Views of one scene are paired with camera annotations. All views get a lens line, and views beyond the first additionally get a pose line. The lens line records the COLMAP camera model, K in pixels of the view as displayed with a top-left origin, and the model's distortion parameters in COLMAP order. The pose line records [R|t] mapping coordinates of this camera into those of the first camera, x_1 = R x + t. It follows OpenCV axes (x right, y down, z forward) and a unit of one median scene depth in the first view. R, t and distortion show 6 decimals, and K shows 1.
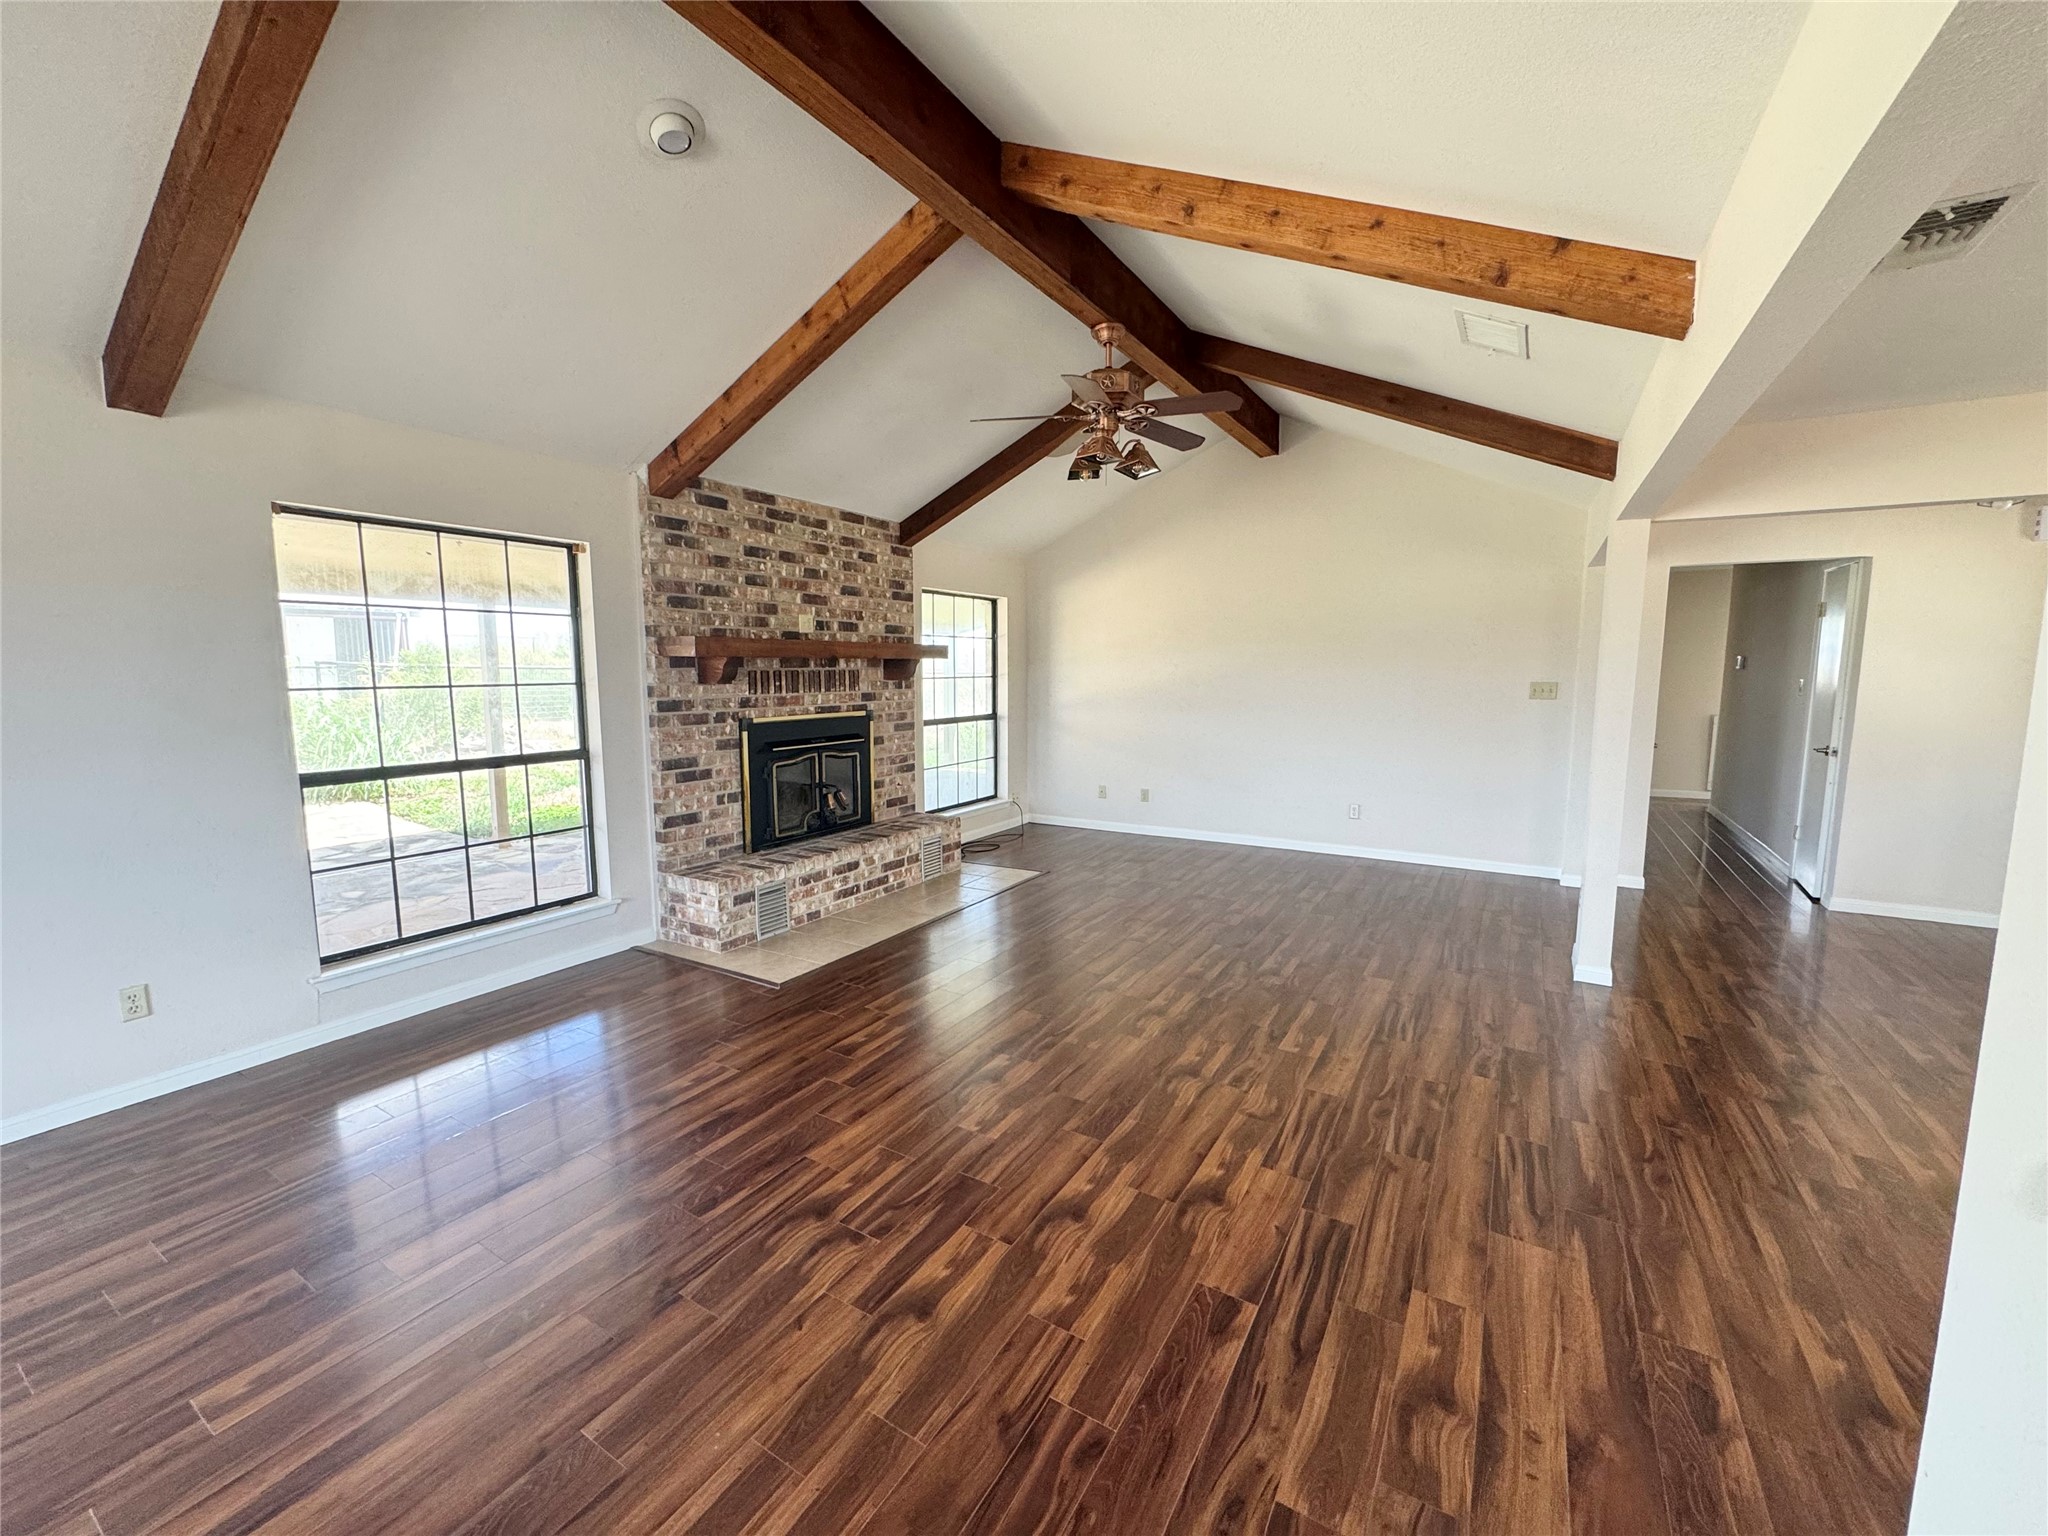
lens RADIAL K [[818.0, 0, 1024.0], [0, 818.0, 768.0], [0, 0, 1]] dist [-0.000505, 0.000020]
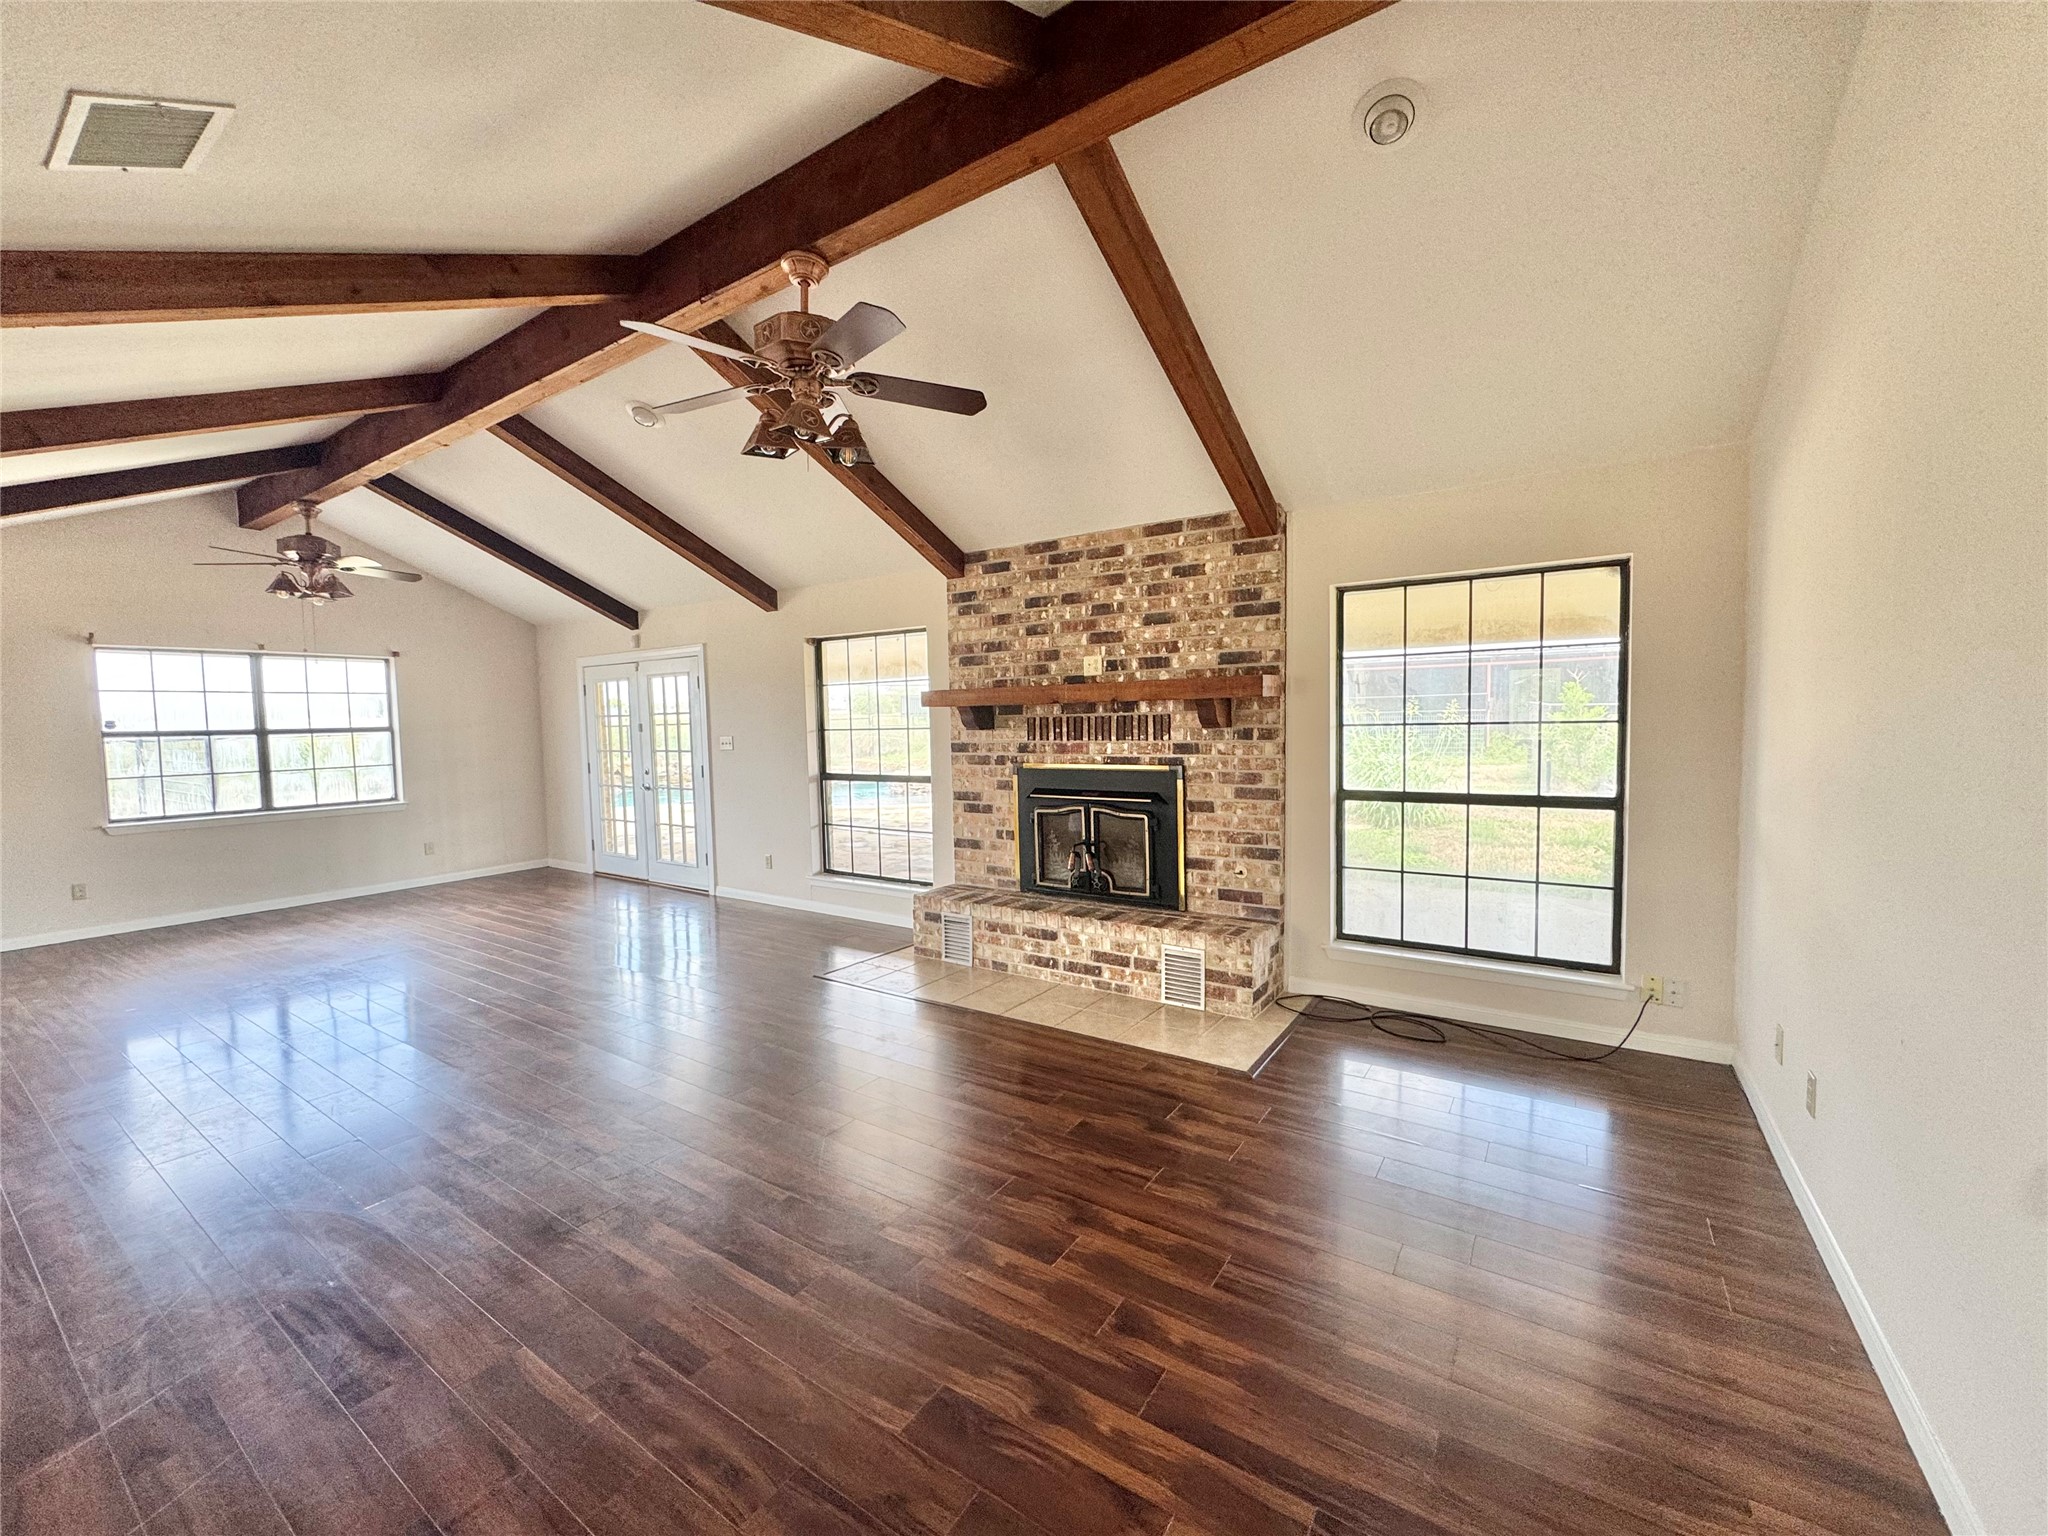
lens RADIAL K [[818.0, 0, 1024.0], [0, 818.0, 768.0], [0, 0, 1]] dist [-0.000505, 0.000020]
pose [[-0.041449, 0.061535, -0.997244, 0.663874], [-0.103967, 0.992418, 0.065558, -0.115696], [0.993717, 0.106398, -0.034737, 0.976663]]
